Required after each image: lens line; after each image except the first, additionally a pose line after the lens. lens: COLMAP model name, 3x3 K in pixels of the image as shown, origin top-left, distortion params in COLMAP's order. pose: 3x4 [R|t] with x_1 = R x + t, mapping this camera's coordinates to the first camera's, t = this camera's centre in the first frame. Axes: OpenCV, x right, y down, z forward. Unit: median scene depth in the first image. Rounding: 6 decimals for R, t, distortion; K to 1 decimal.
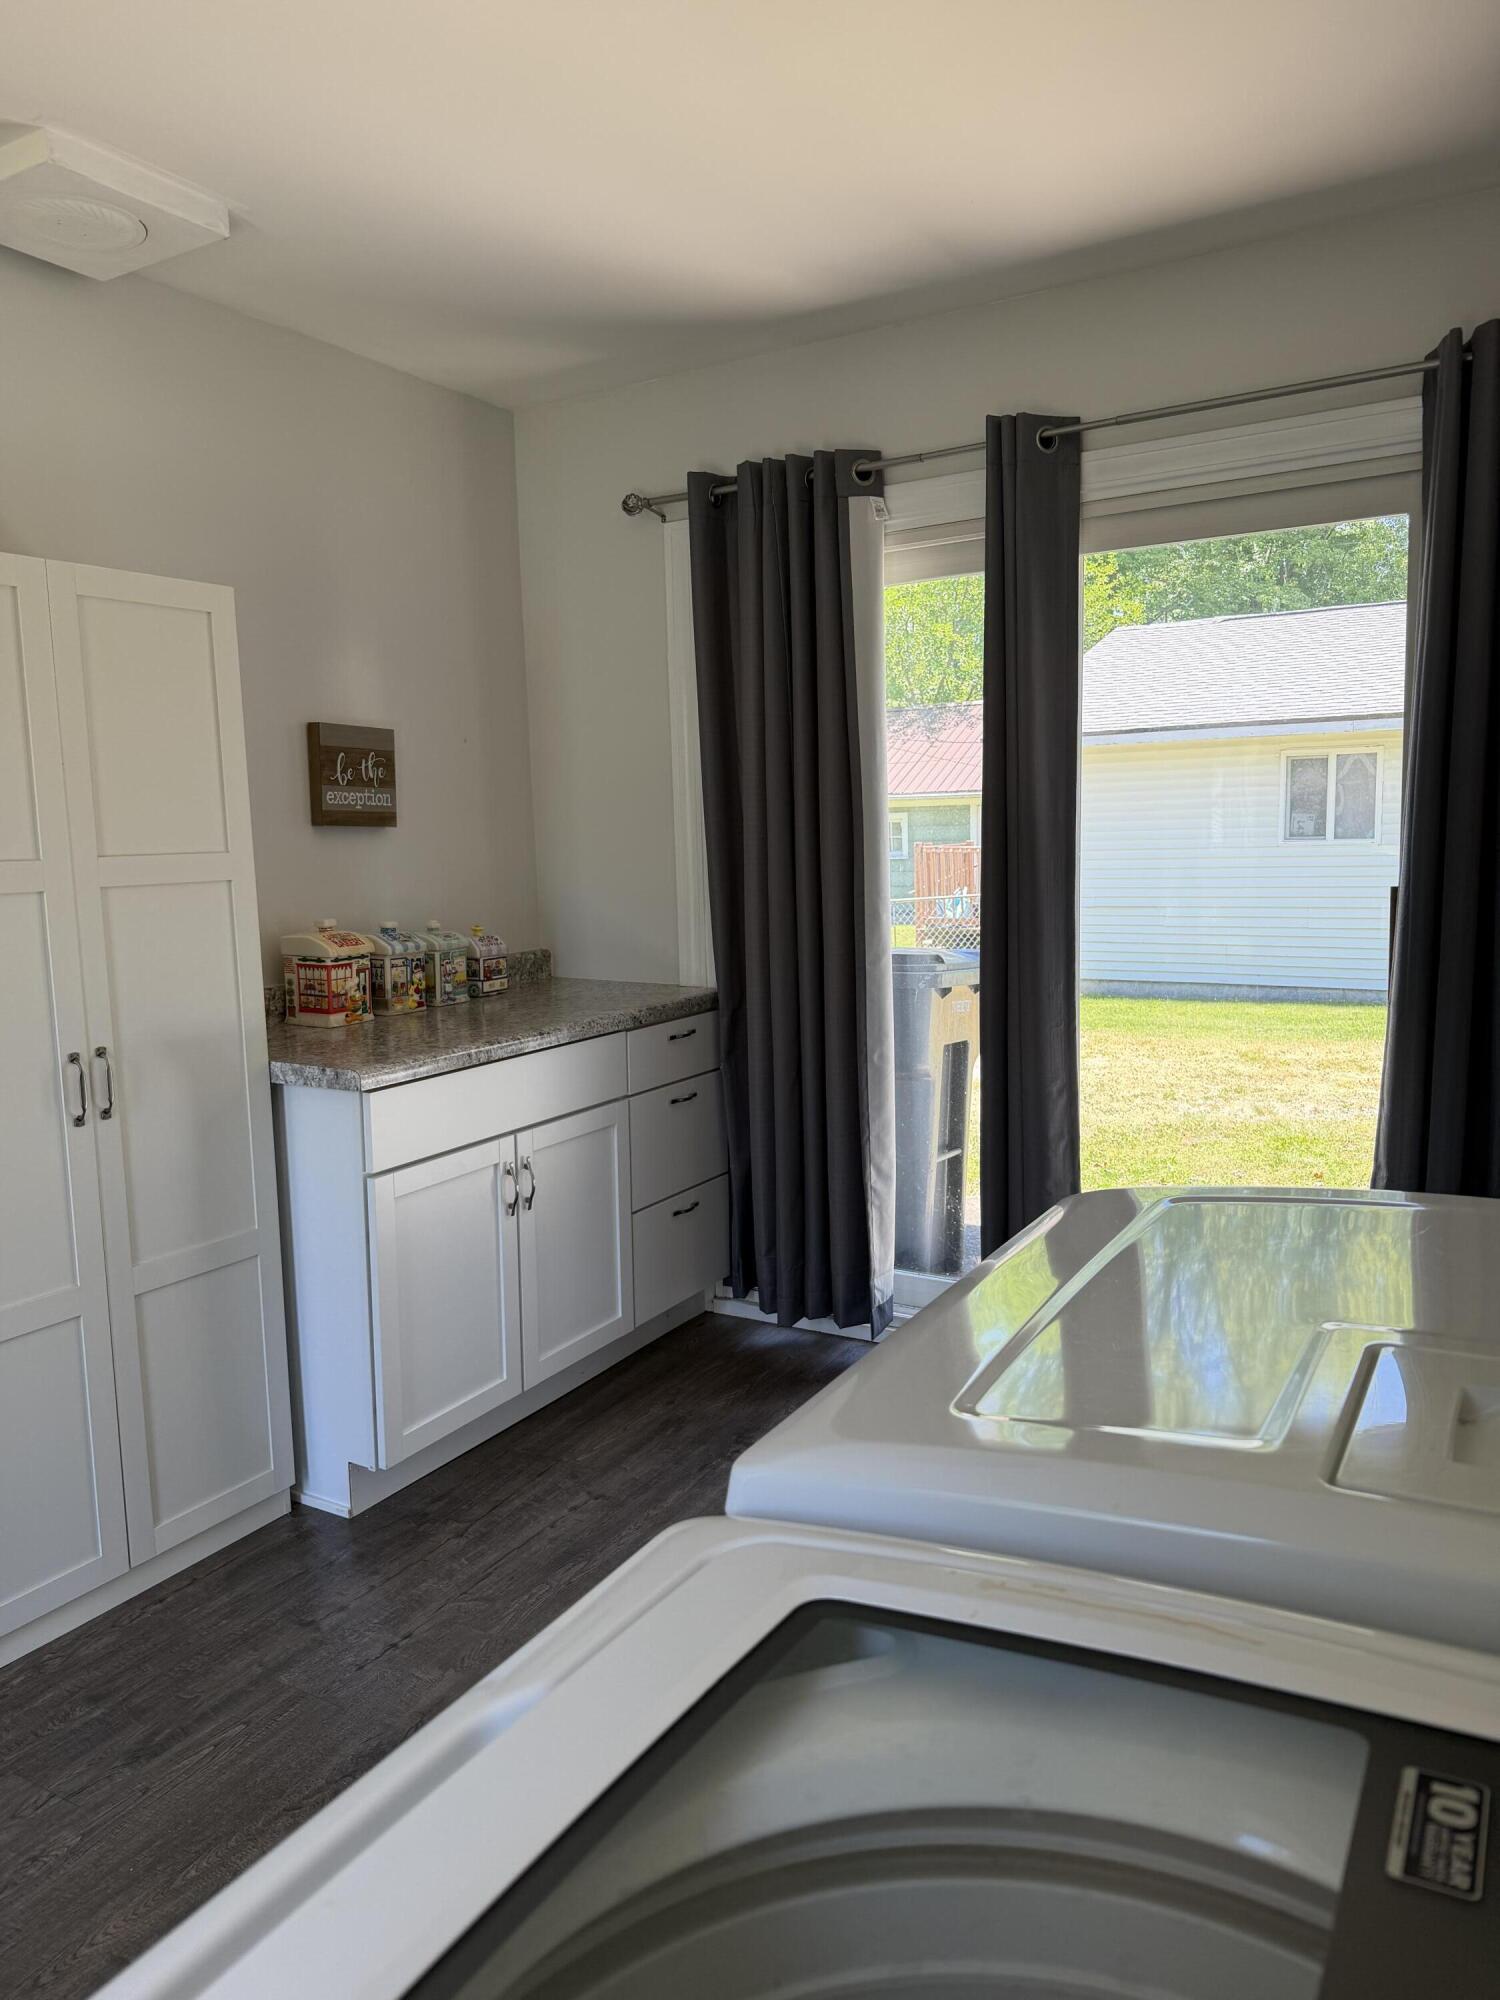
lens RADIAL K [[1391.9, 0, 750.0], [0, 1391.9, 1000.0], [0, 0, 1]] dist [0.038832, -0.104493]
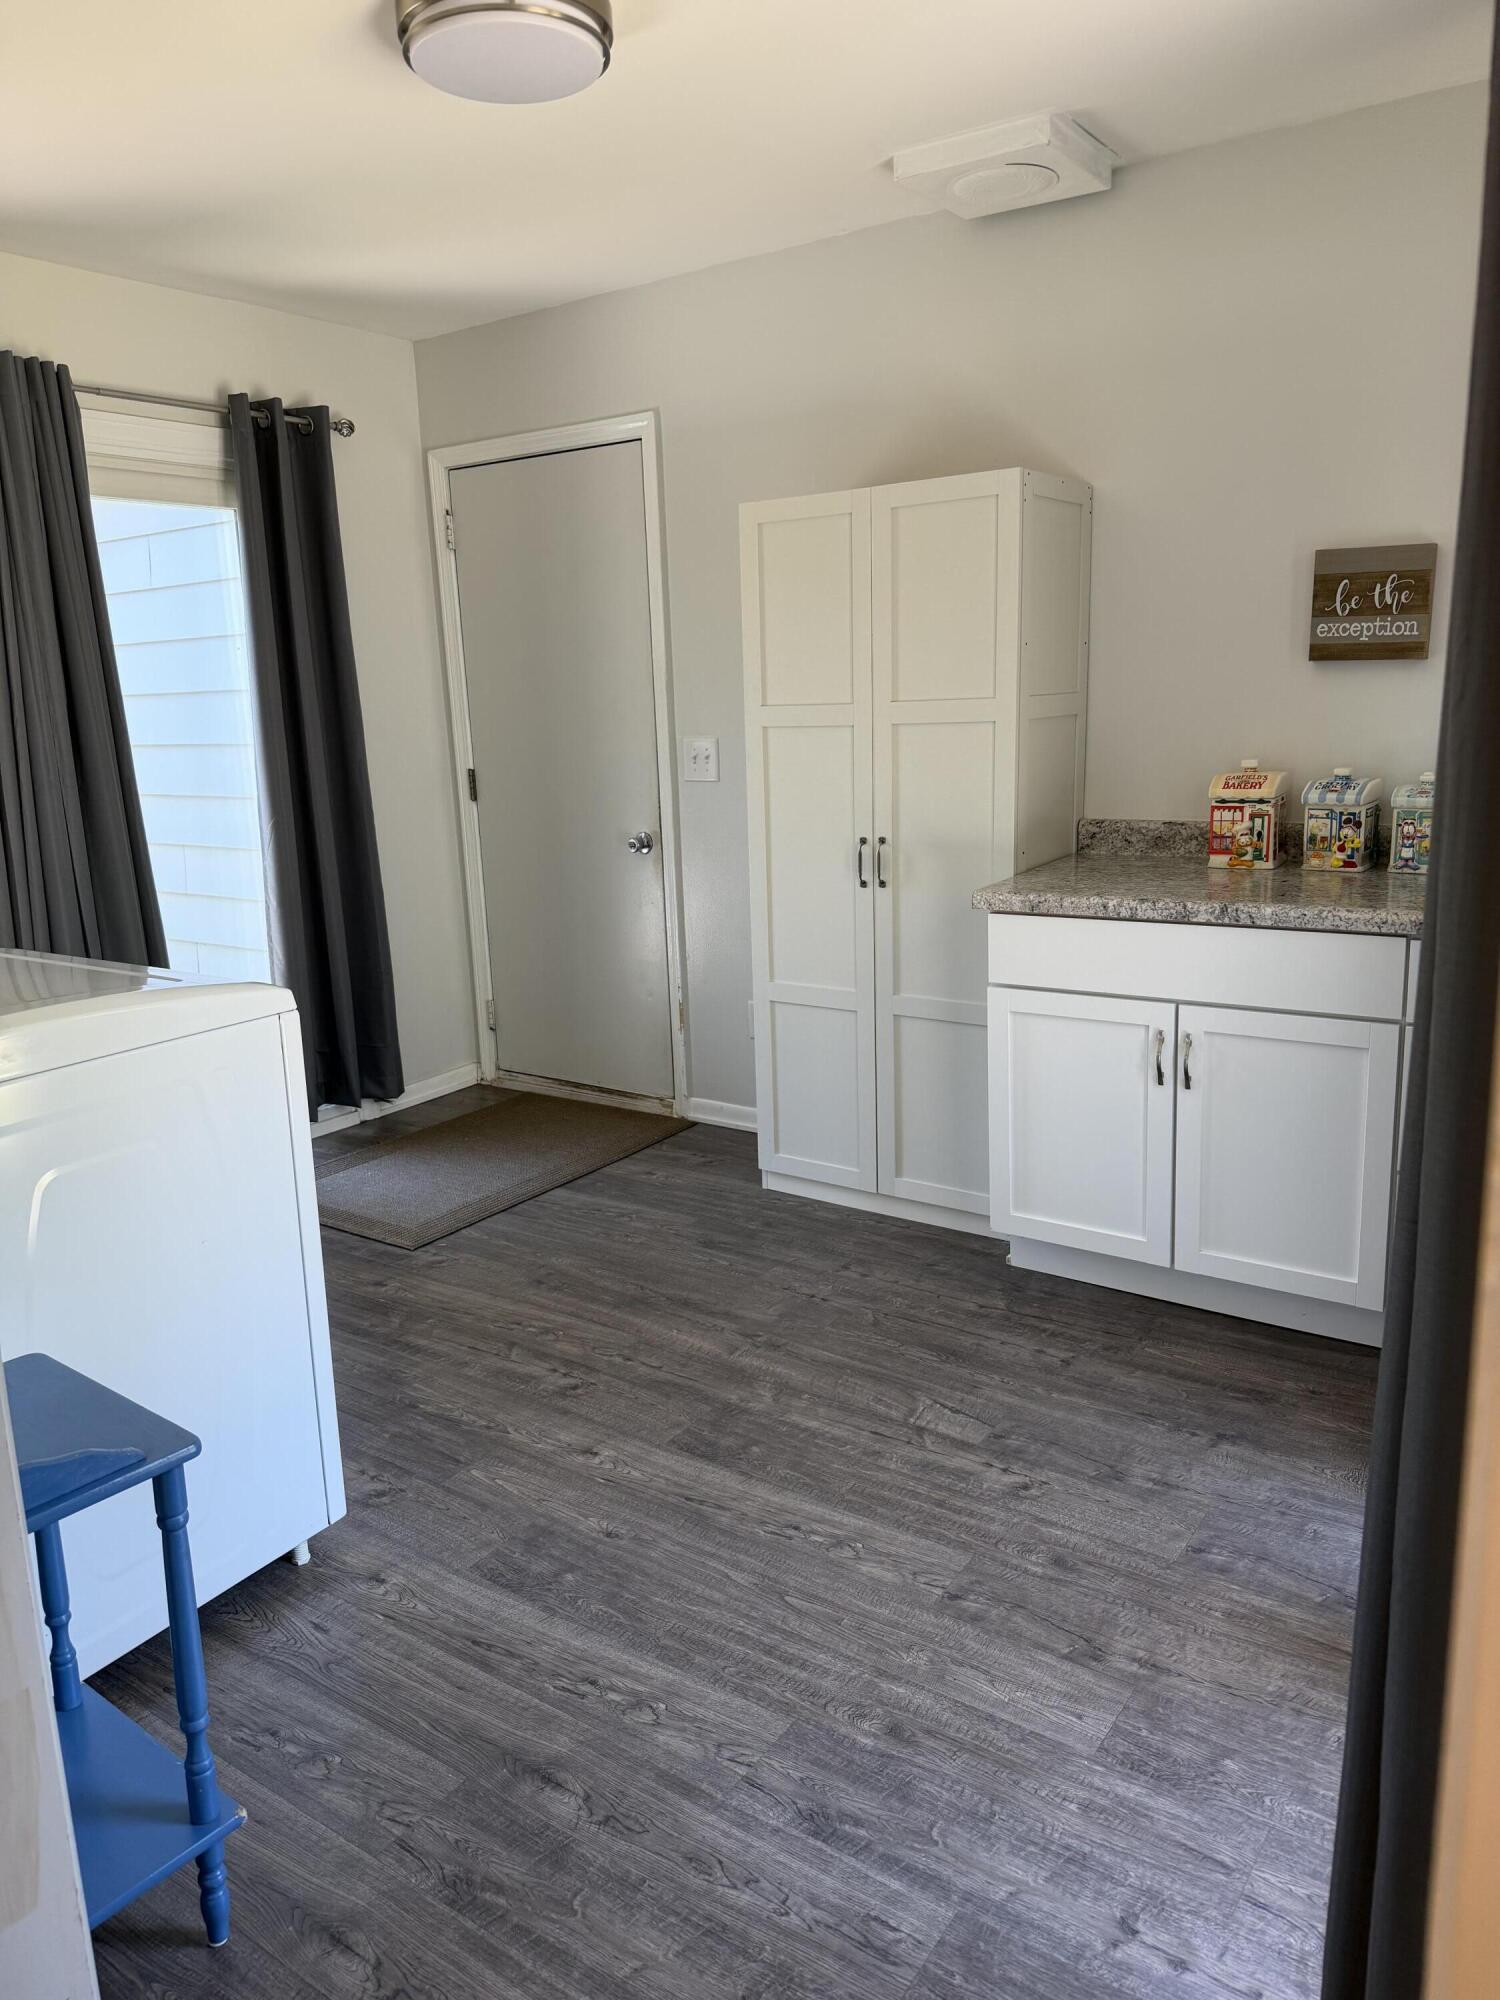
lens RADIAL K [[1391.9, 0, 750.0], [0, 1391.9, 1000.0], [0, 0, 1]] dist [0.038832, -0.104493]
pose [[-0.088430, 0.245731, -0.965296, 0.734039], [-0.078022, 0.964406, 0.252652, -0.117311], [0.993022, 0.097656, -0.066110, 0.733528]]
